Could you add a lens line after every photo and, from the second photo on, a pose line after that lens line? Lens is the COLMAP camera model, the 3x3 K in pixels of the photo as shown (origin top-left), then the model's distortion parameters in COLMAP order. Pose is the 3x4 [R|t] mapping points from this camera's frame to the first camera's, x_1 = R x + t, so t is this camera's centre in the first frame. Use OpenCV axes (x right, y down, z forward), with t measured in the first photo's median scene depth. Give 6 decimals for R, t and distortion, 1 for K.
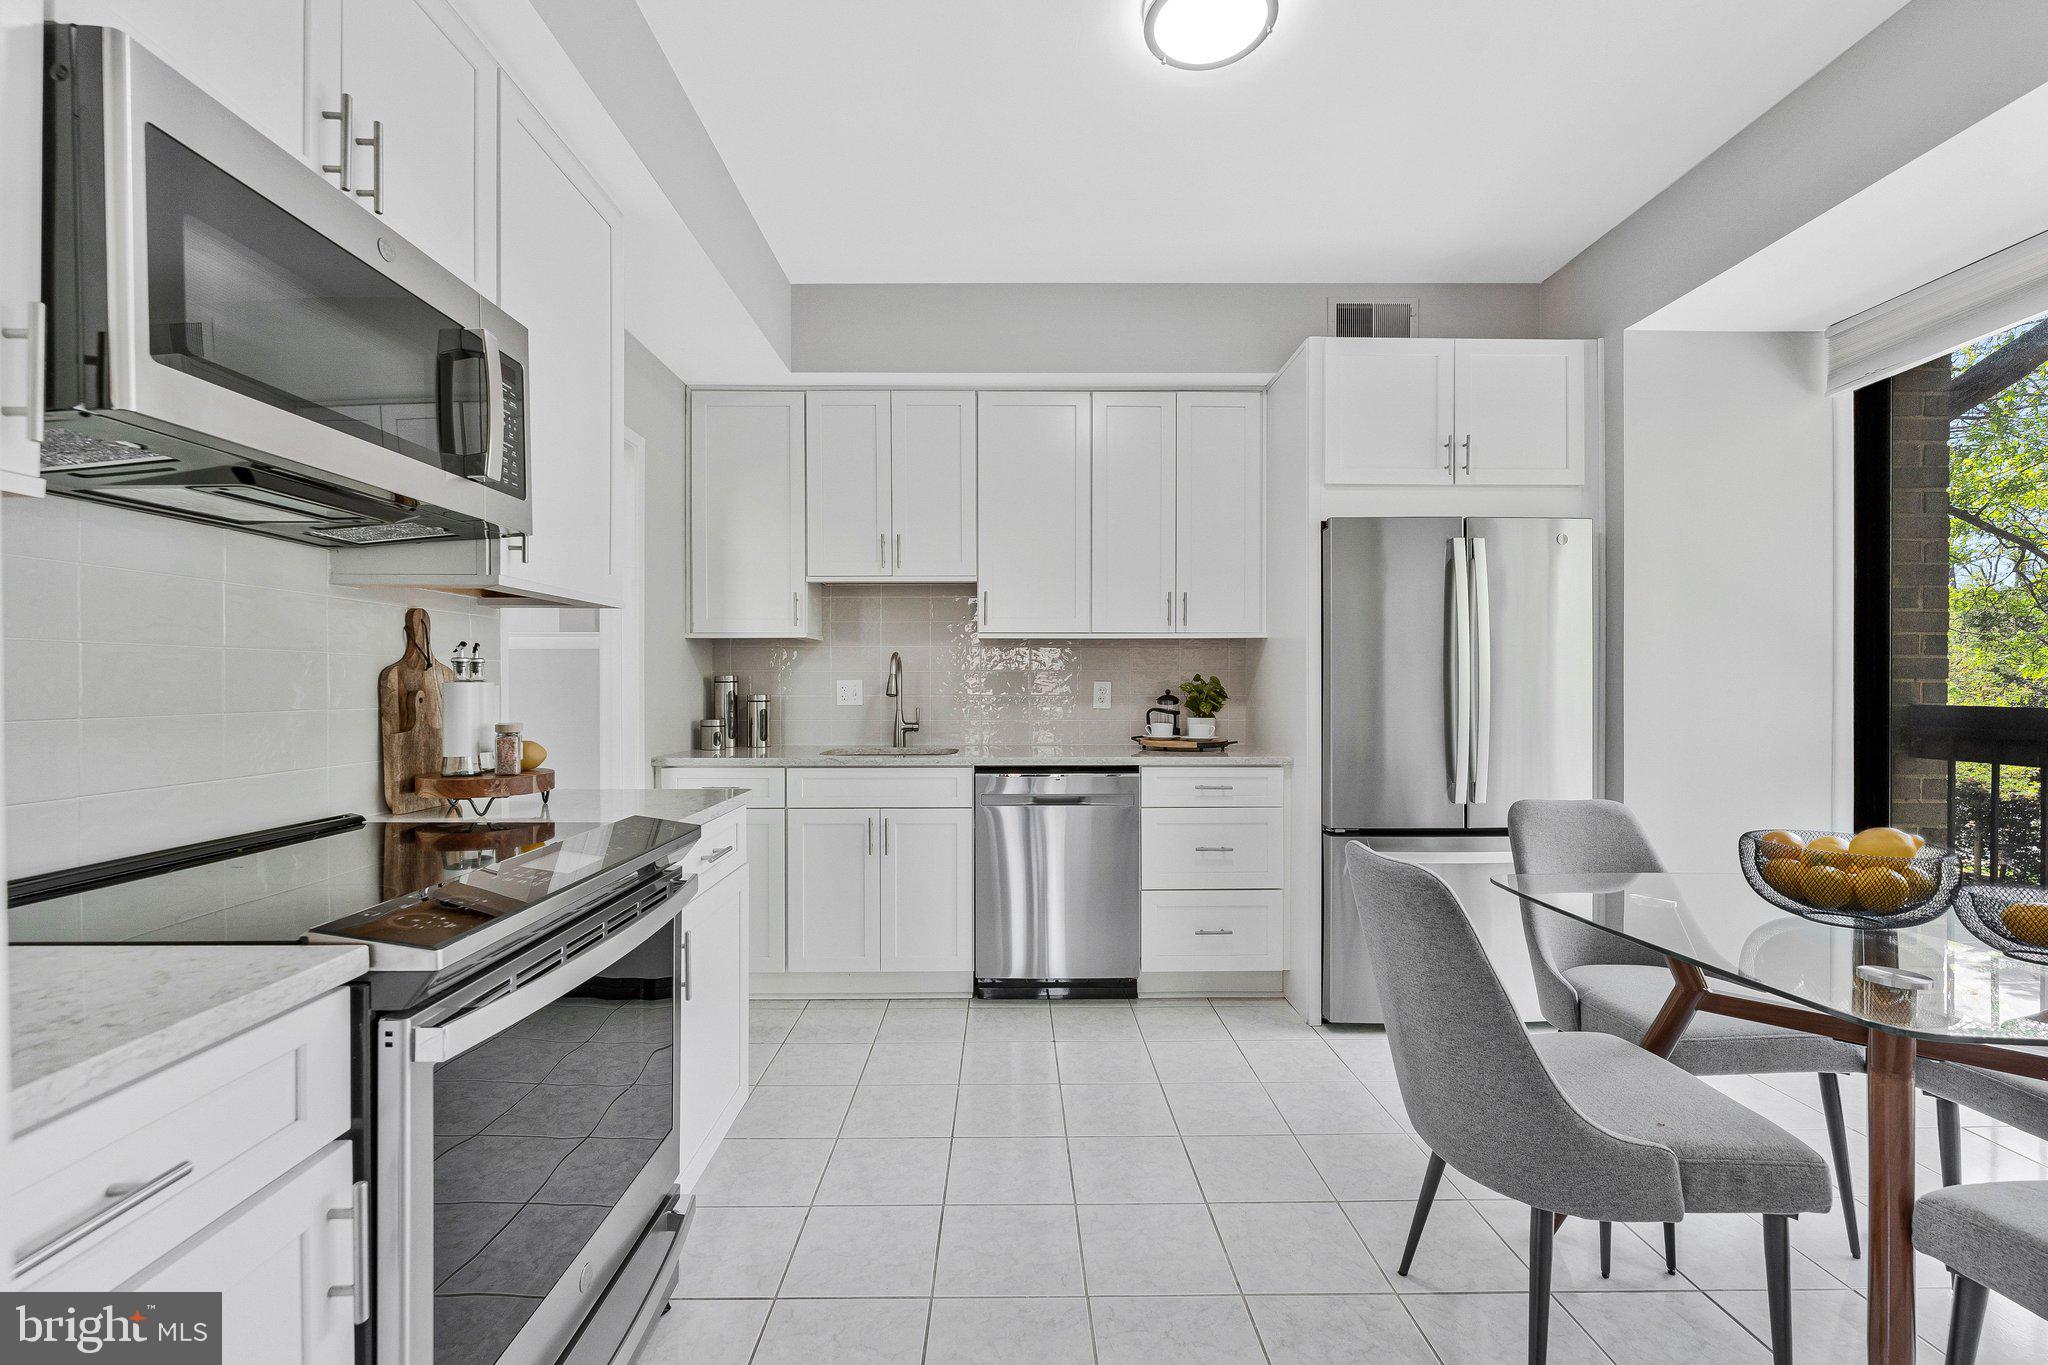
lens RADIAL K [[869.8, 0, 1036.8], [0, 869.8, 681.8], [0, 0, 1]] dist [-0.013747, 0.000318]
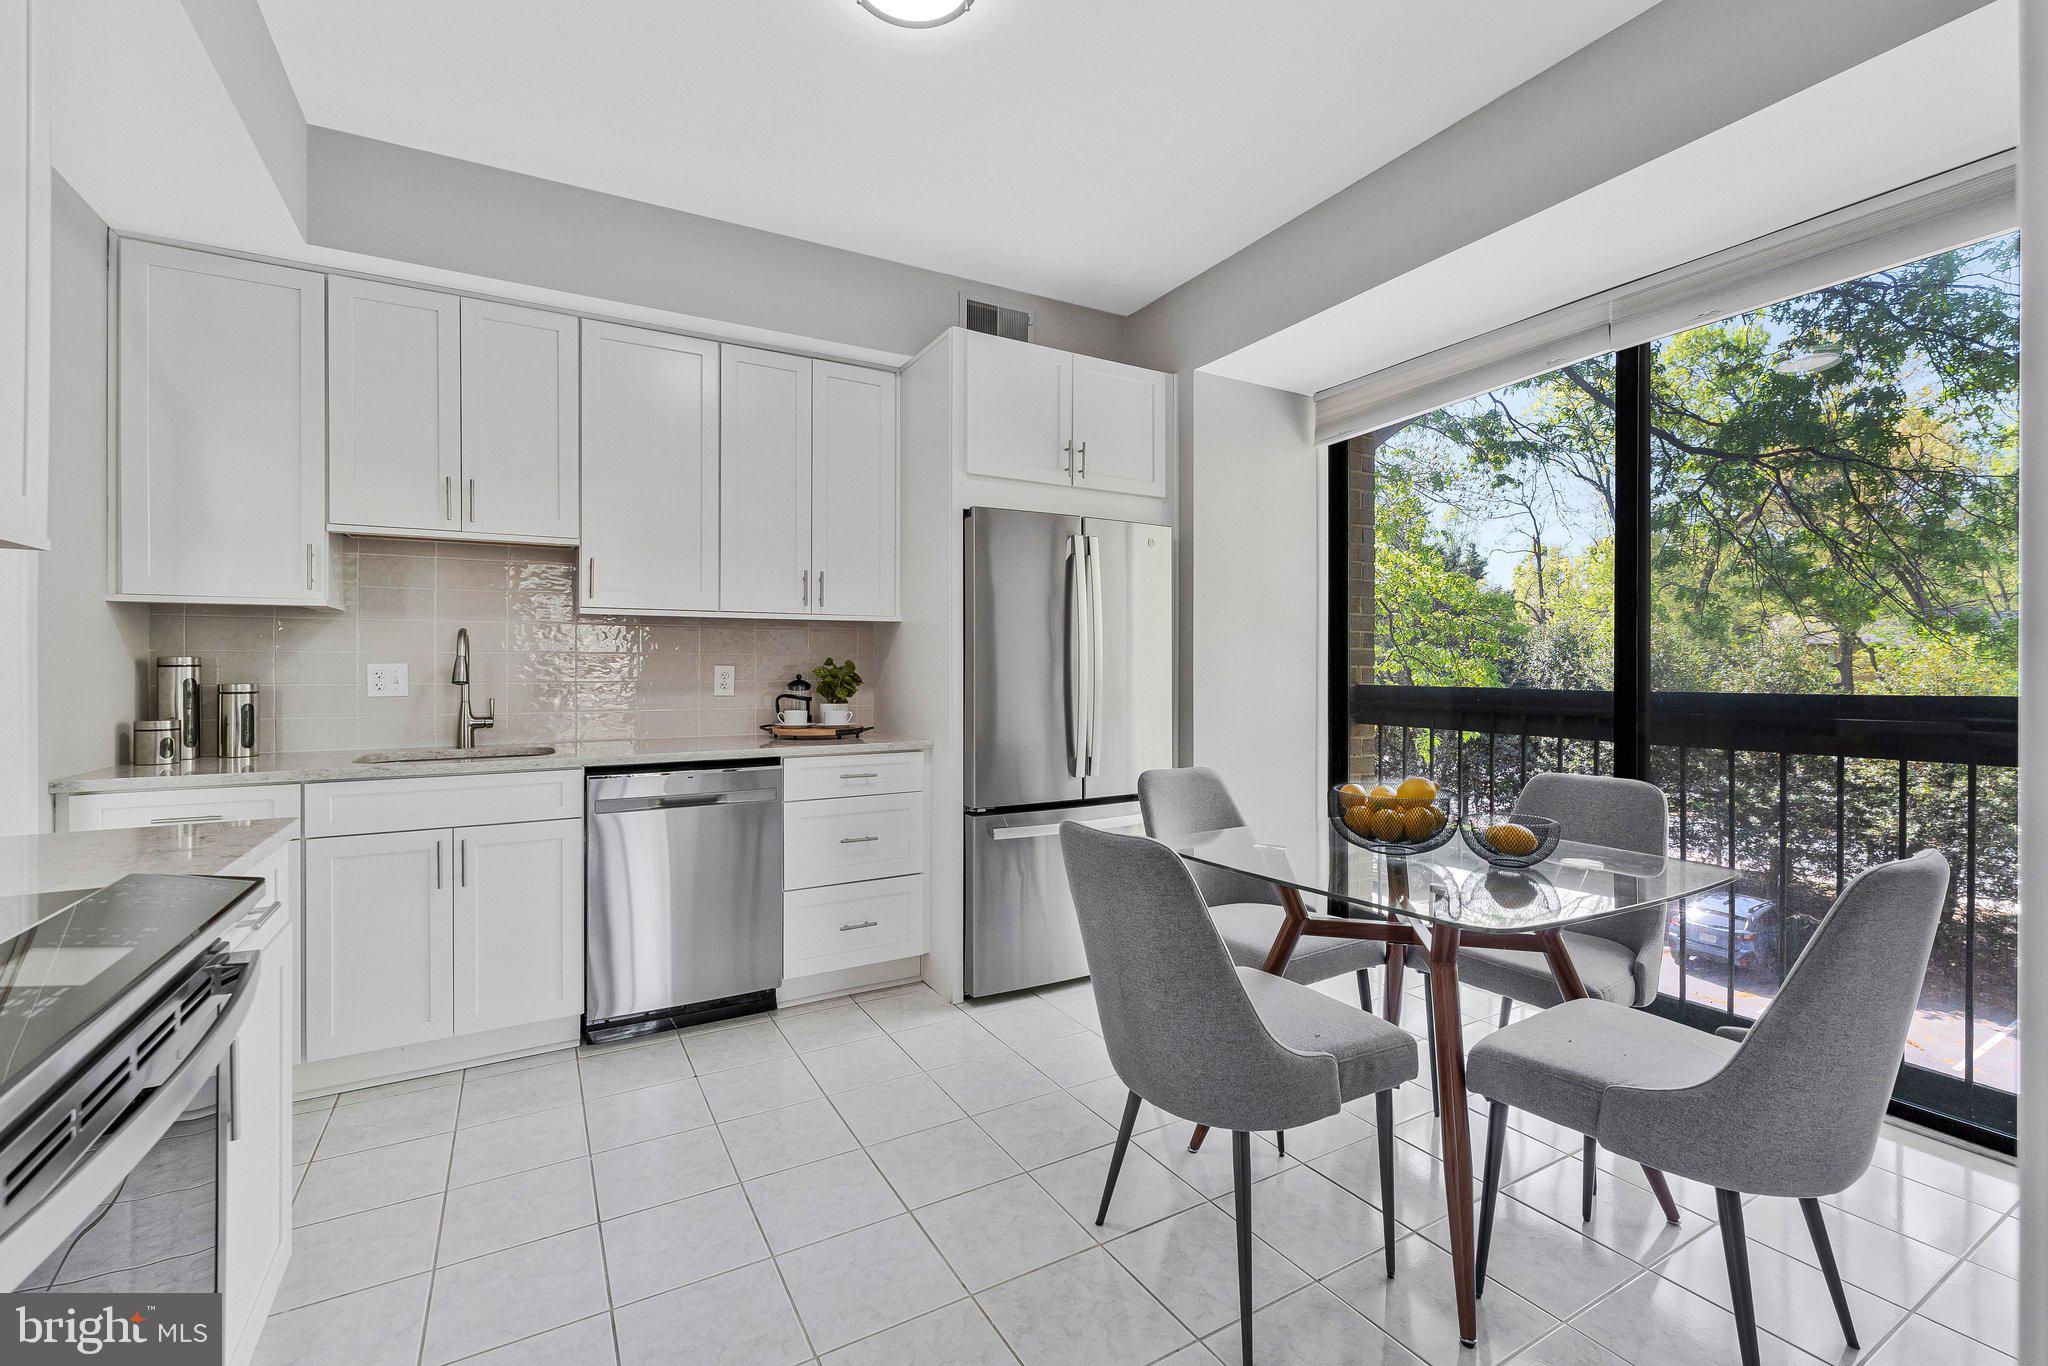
lens RADIAL K [[869.8, 0, 1021.3], [0, 869.8, 669.2], [0, 0, 1]] dist [-0.013747, 0.000318]
pose [[0.874395, -0.000737, 0.485214, -0.105455], [-0.000362, 0.999998, 0.002172, 0.001137], [-0.485215, -0.002075, 0.874392, 0.070347]]
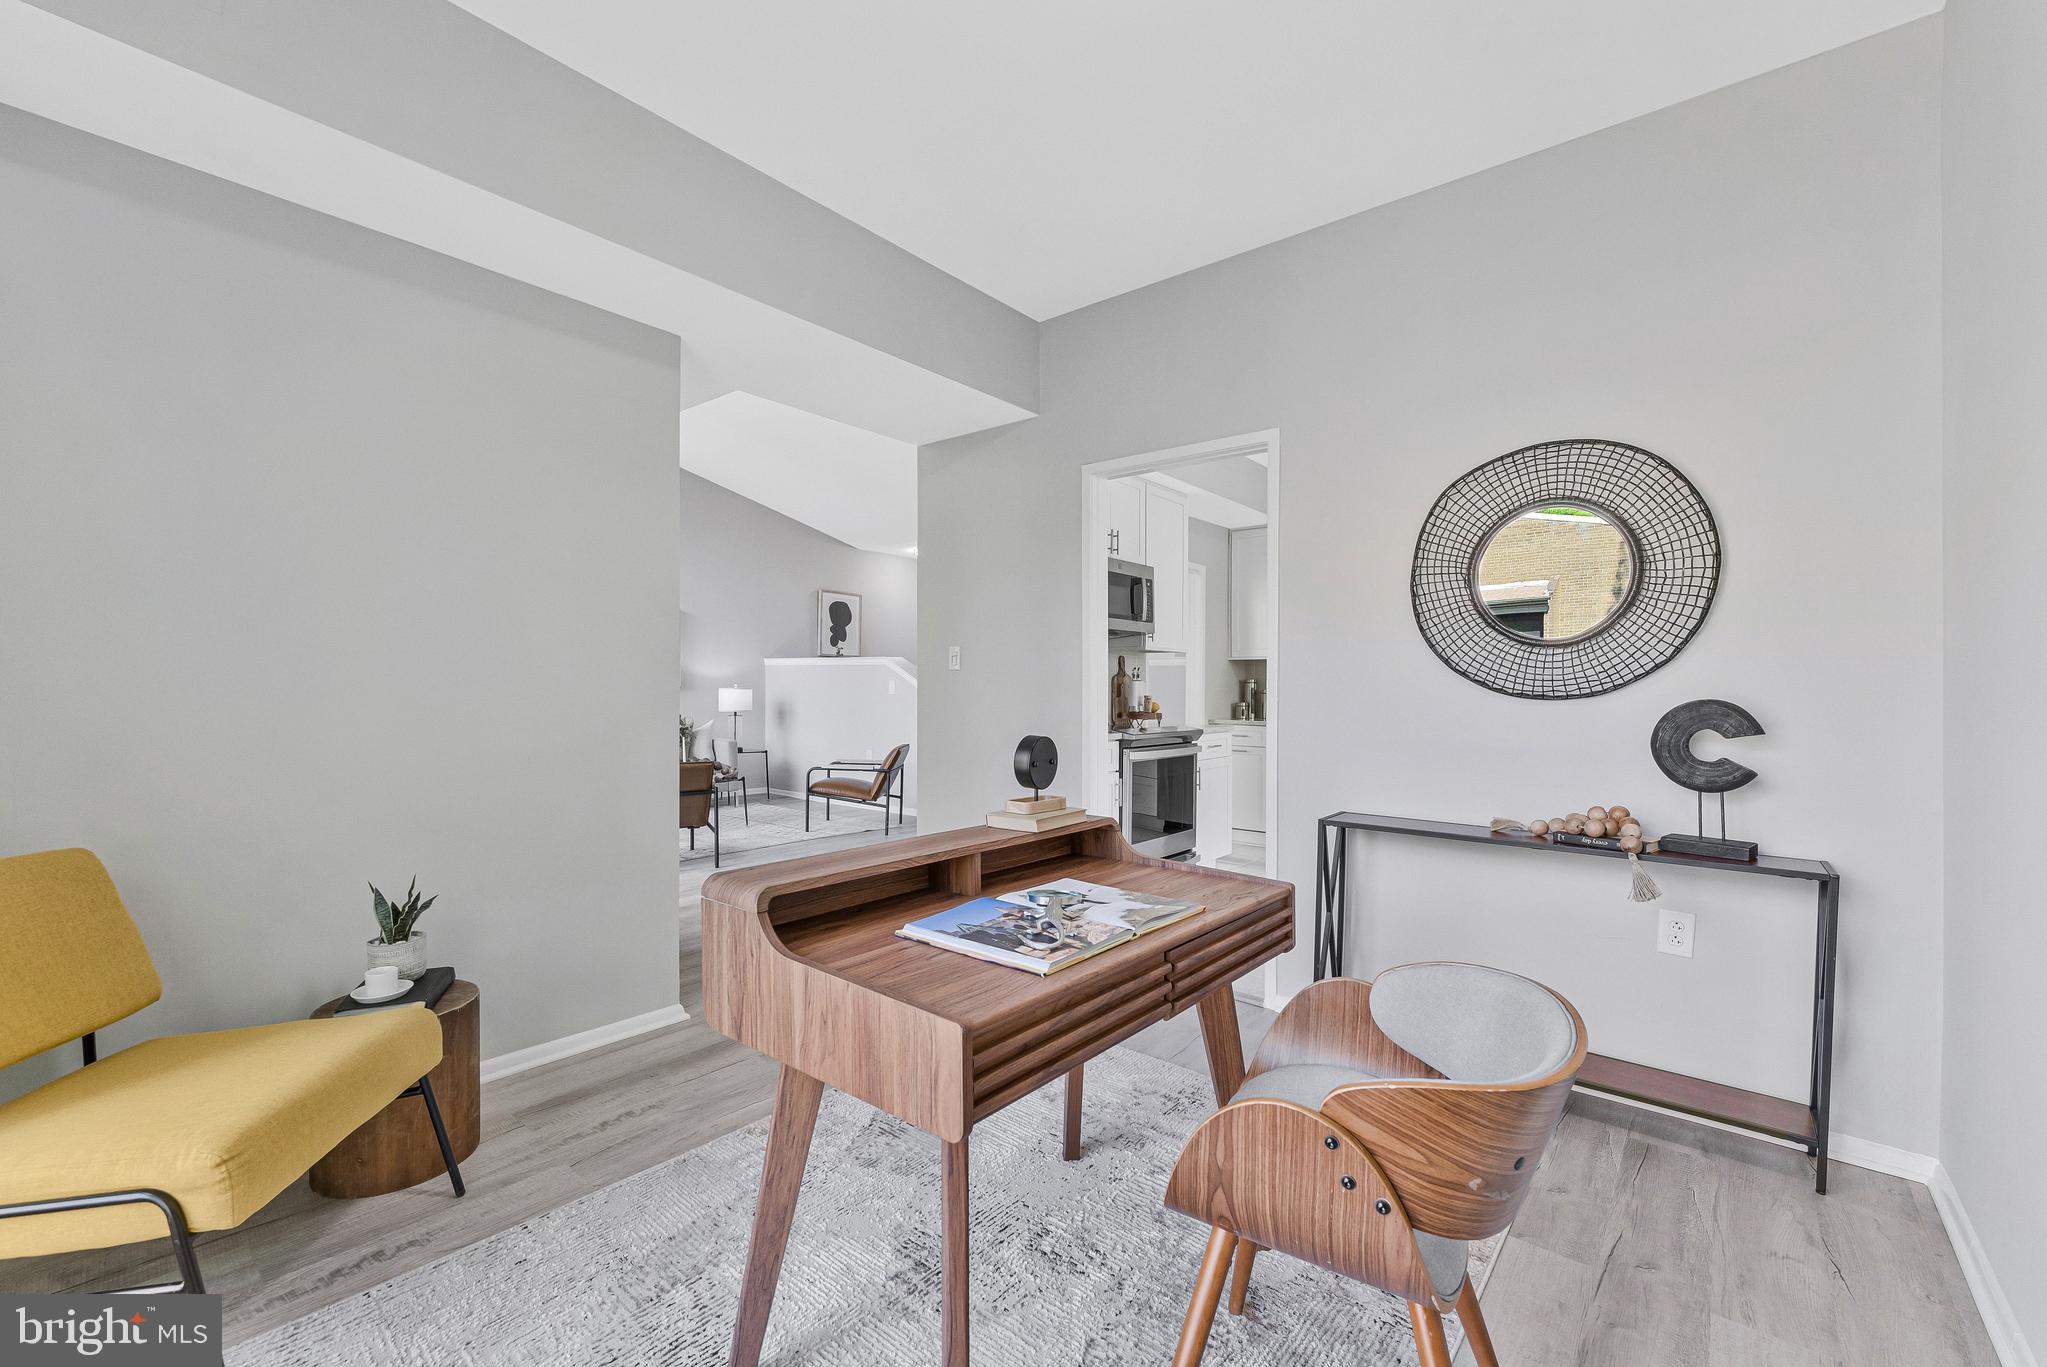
lens RADIAL K [[869.4, 0, 1027.3], [0, 869.4, 687.9], [0, 0, 1]] dist [-0.013747, 0.000318]
pose [[0.770886, 0.007226, -0.636932, 0.489729], [-0.005319, 0.999974, 0.004907, 0.005546], [0.636951, -0.000395, 0.770905, -0.789140]]
